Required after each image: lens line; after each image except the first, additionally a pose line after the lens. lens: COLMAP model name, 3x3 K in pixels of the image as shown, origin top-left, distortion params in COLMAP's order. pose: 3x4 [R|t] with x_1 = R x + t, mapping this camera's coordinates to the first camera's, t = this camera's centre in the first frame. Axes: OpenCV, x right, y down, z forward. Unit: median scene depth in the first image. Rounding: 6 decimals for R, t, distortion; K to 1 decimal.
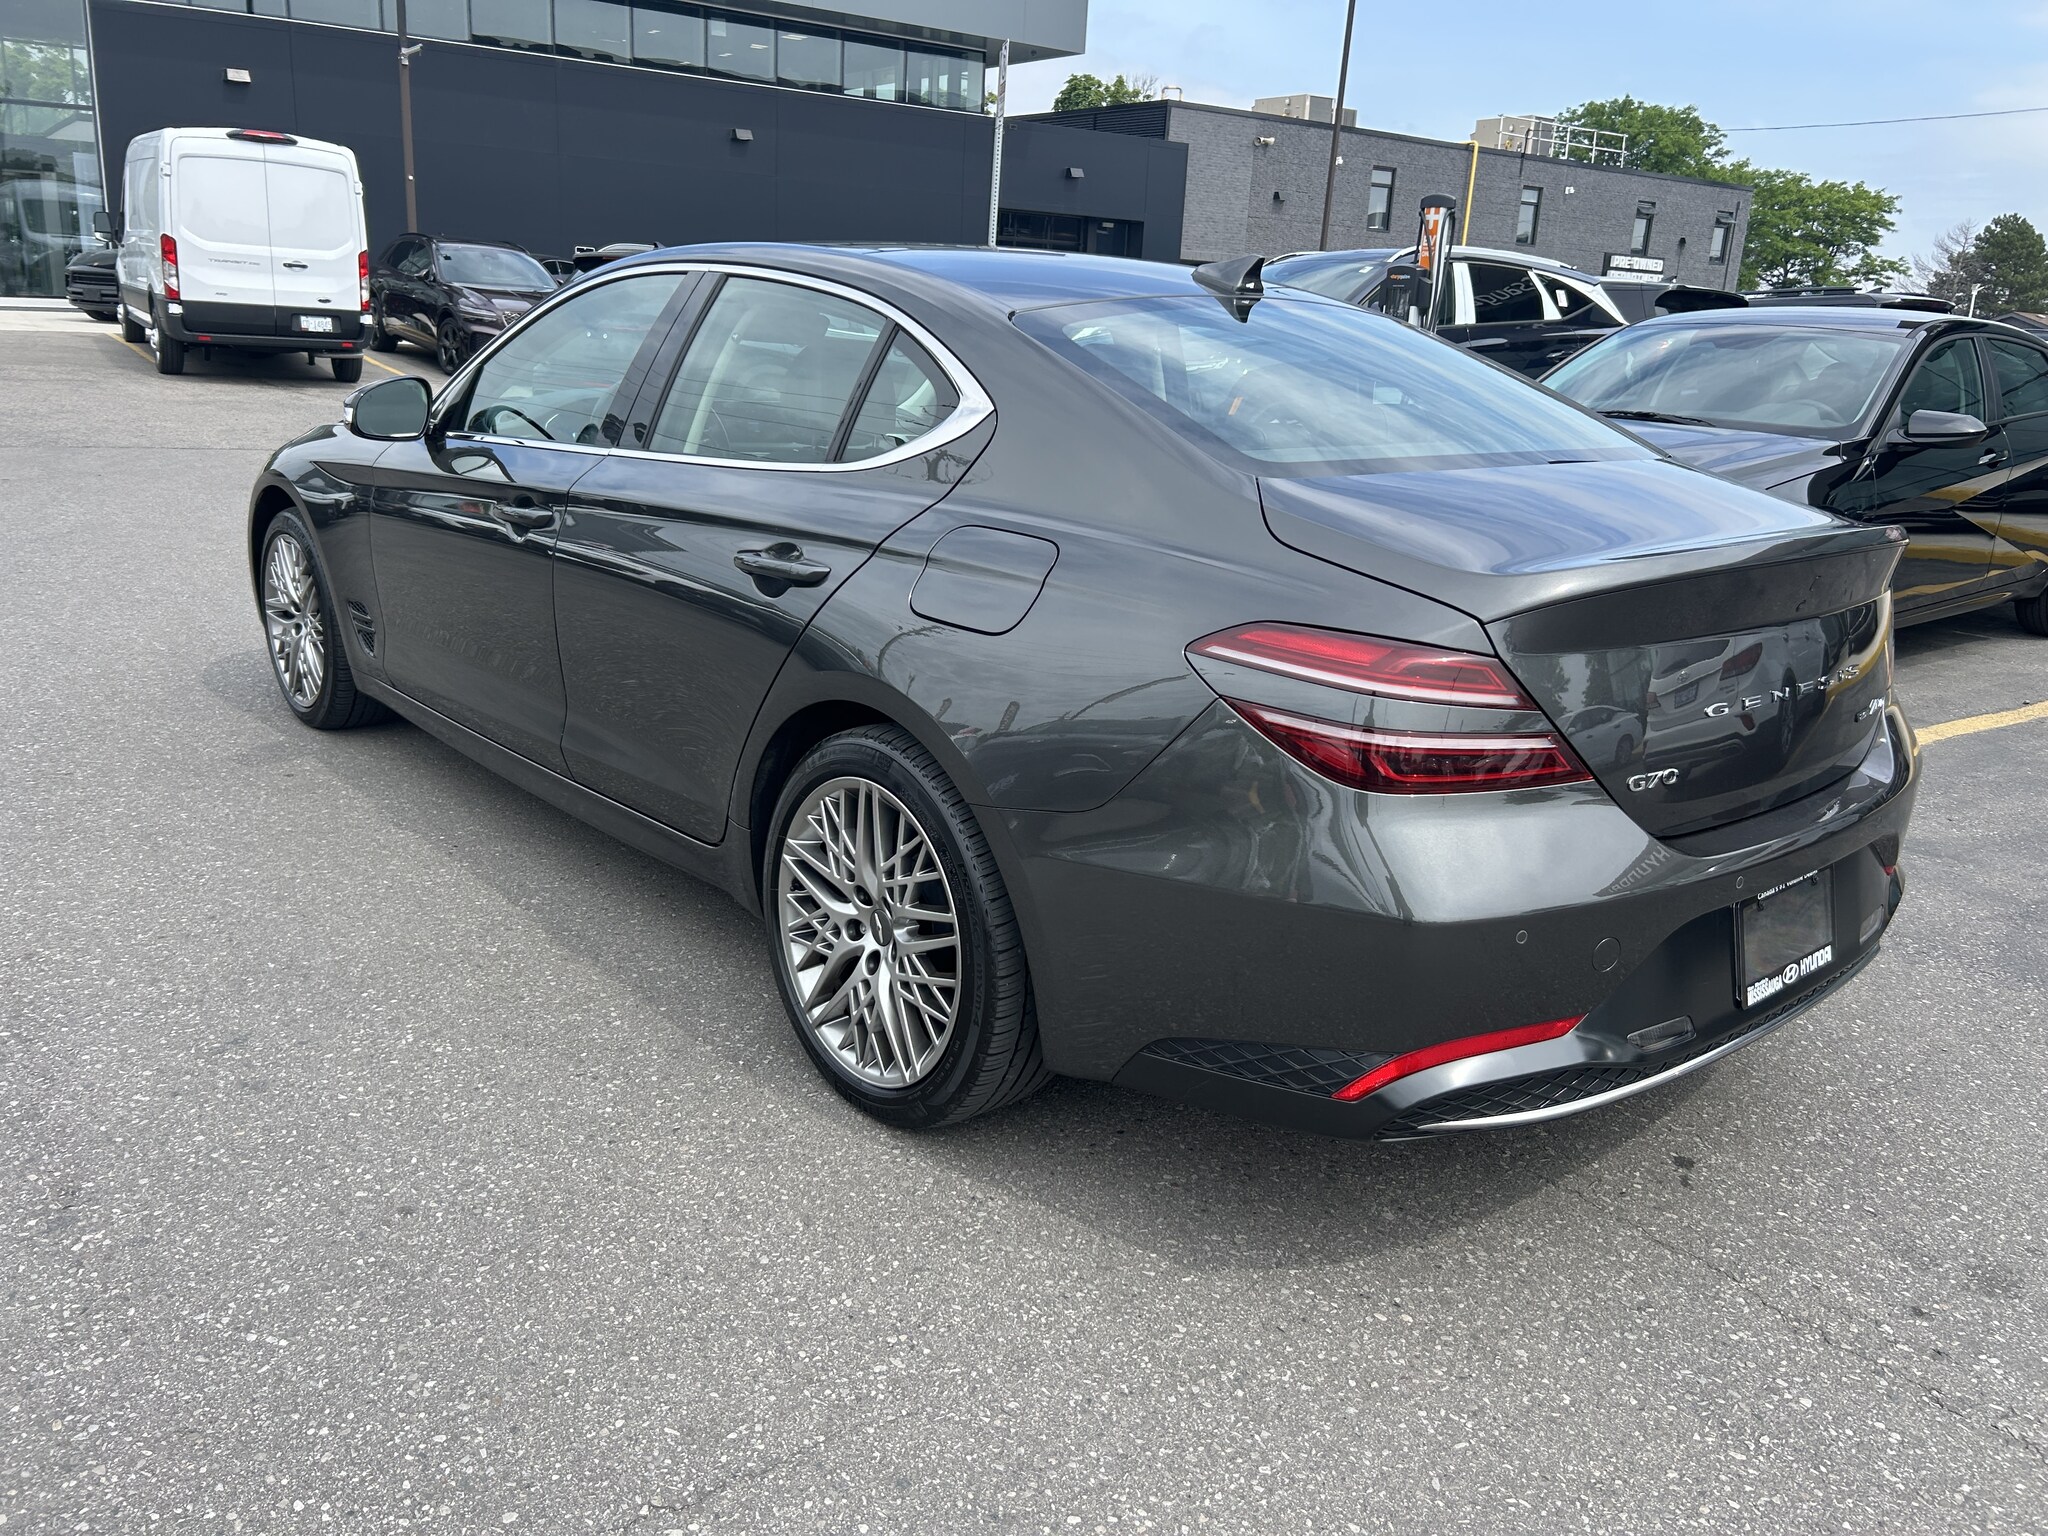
lens RADIAL K [[1564.8, 0, 1044.5], [0, 1564.8, 752.8], [0, 0, 1]] dist [0.033400, -0.038747]
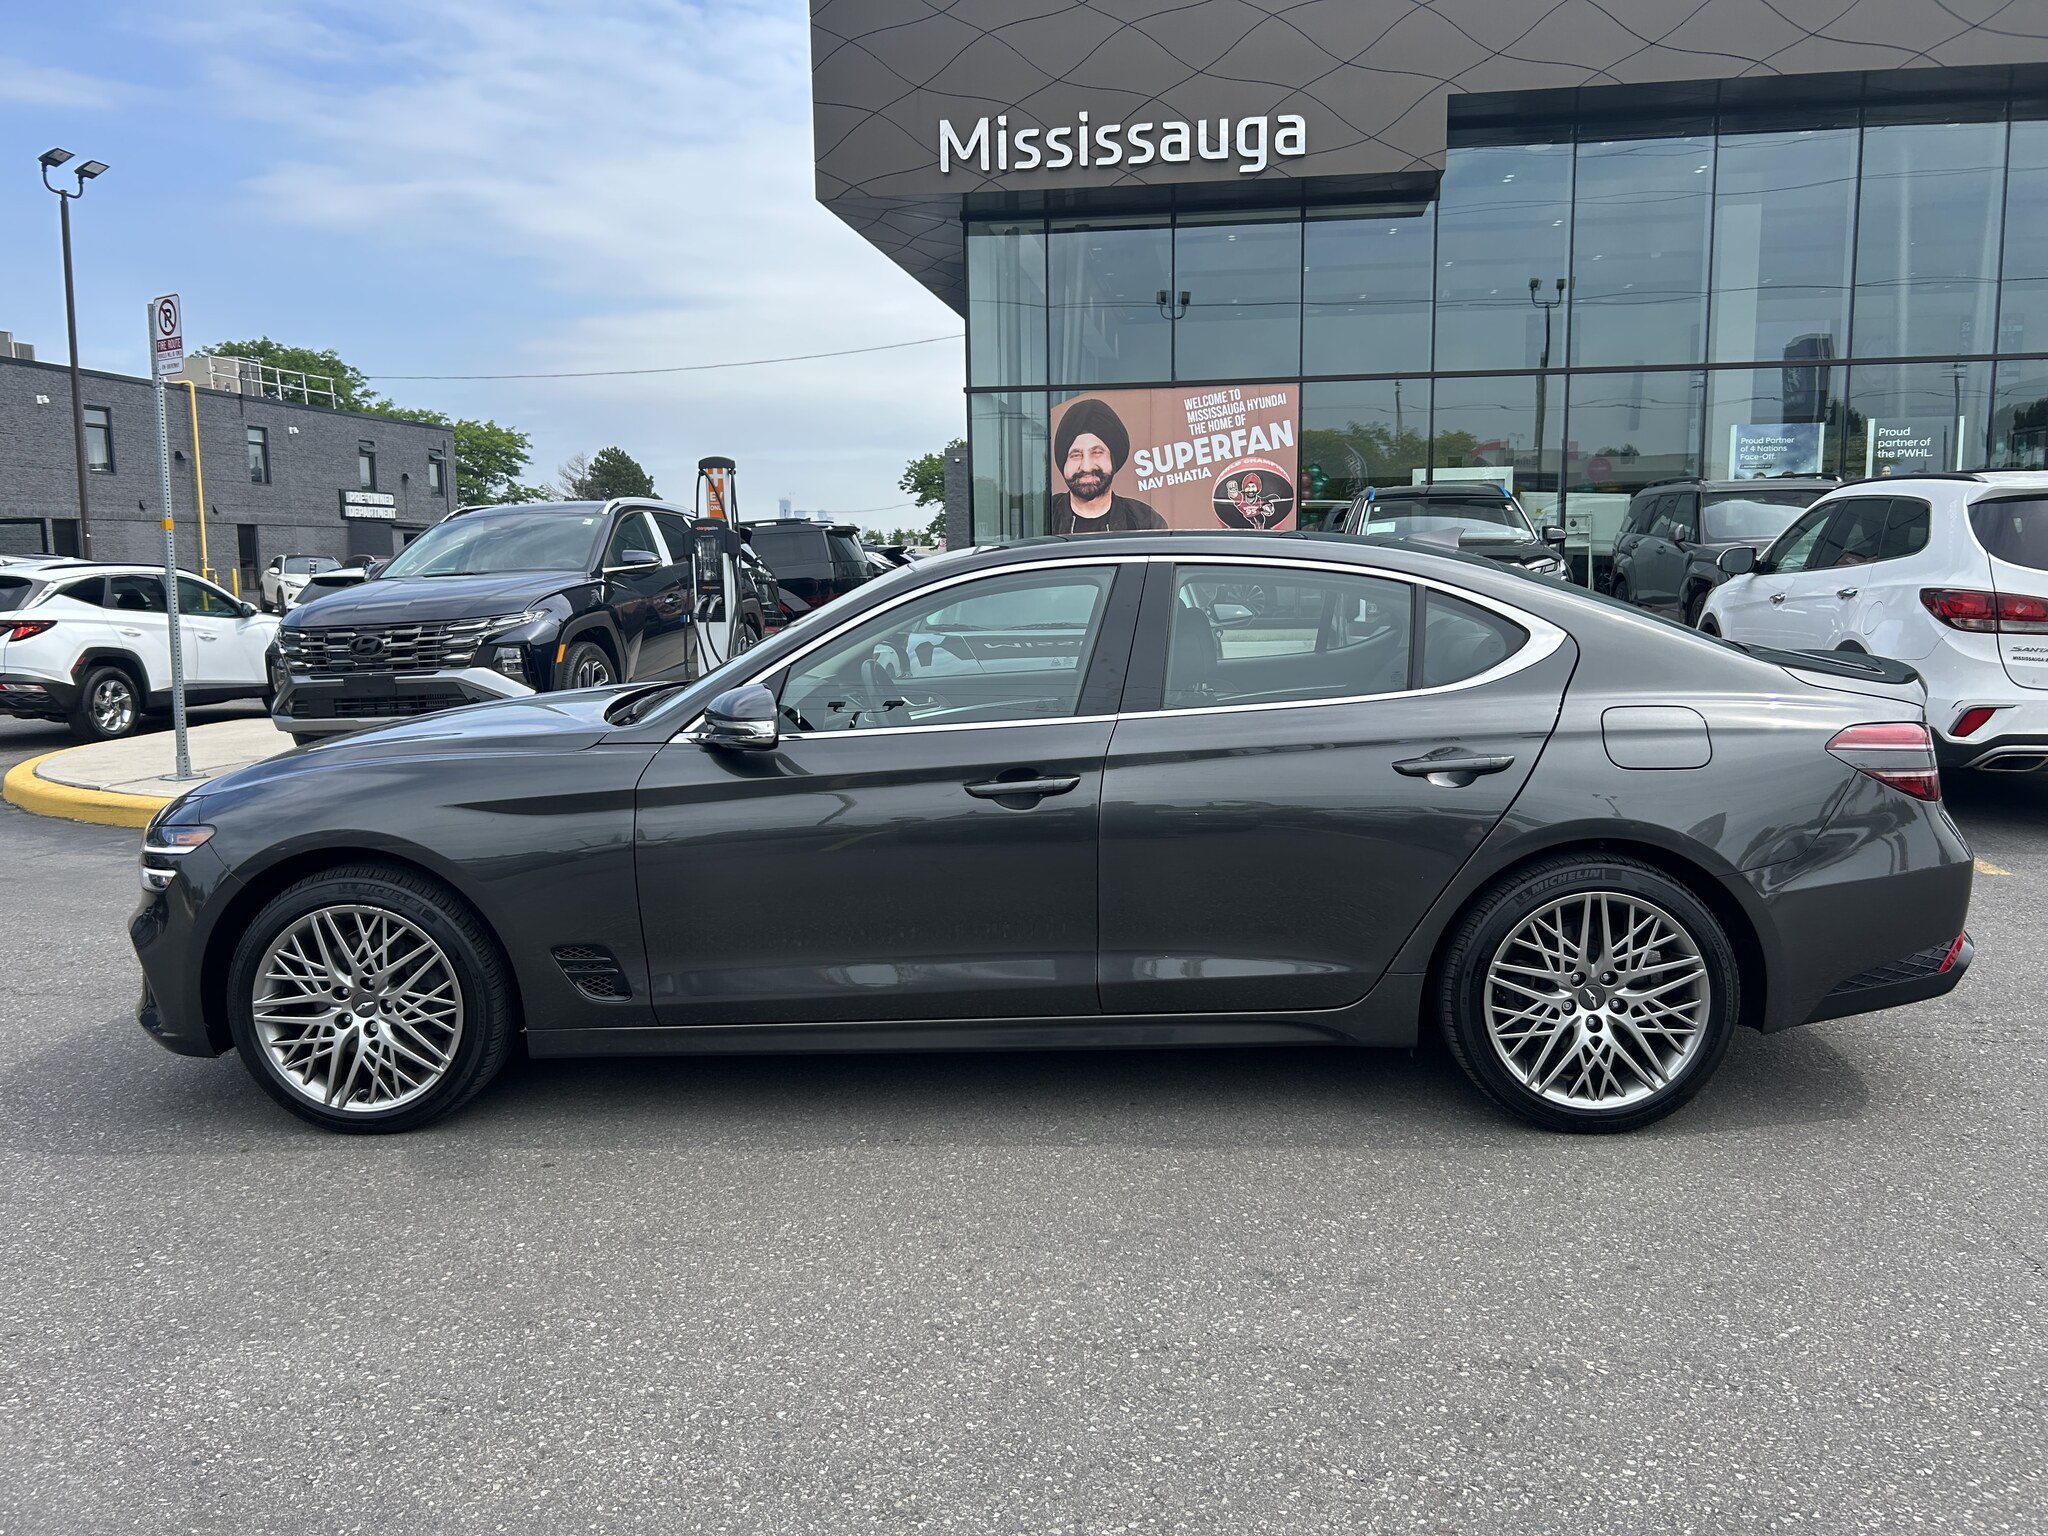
lens RADIAL K [[1564.8, 0, 1013.2], [0, 1564.8, 774.5], [0, 0, 1]] dist [0.033400, -0.038747]
pose [[0.688793, -0.158141, 0.707500, -0.098589], [0.244251, 0.969483, -0.021093, -0.012501], [-0.682573, 0.187336, 0.706399, 0.021271]]
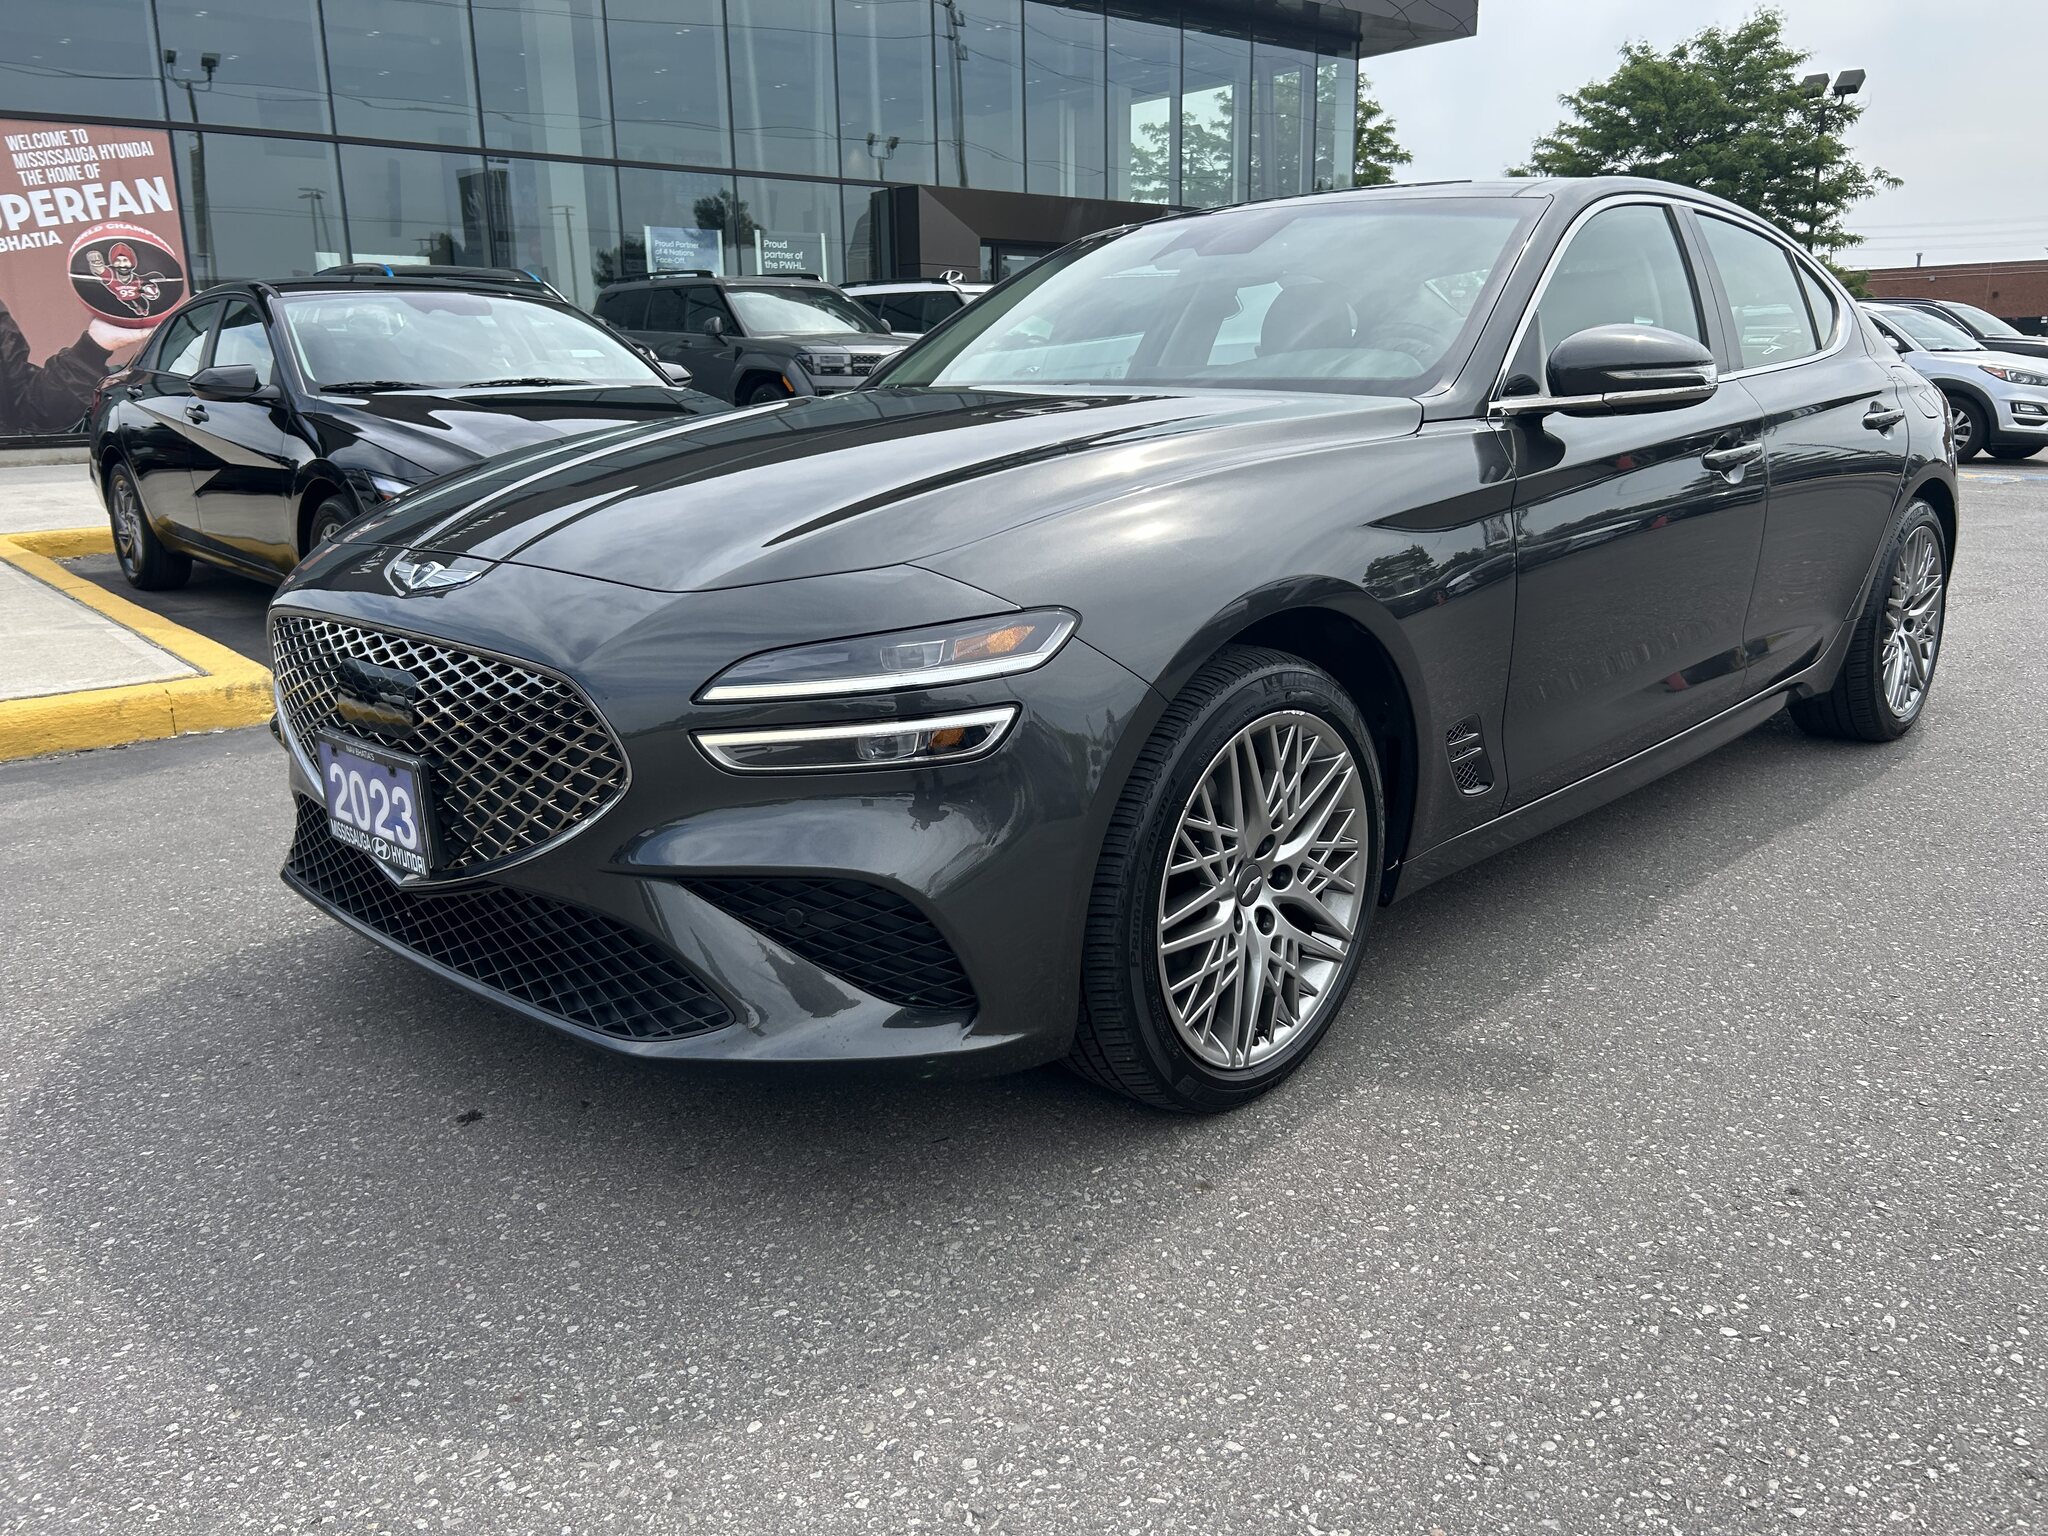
lens RADIAL K [[1564.8, 0, 1019.0], [0, 1564.8, 772.2], [0, 0, 1]] dist [0.033400, -0.038747]
pose [[-0.092635, -0.290941, 0.952246, -0.112107], [0.280004, 0.910153, 0.305320, -0.034460], [-0.955519, 0.294916, -0.002847, 0.129721]]
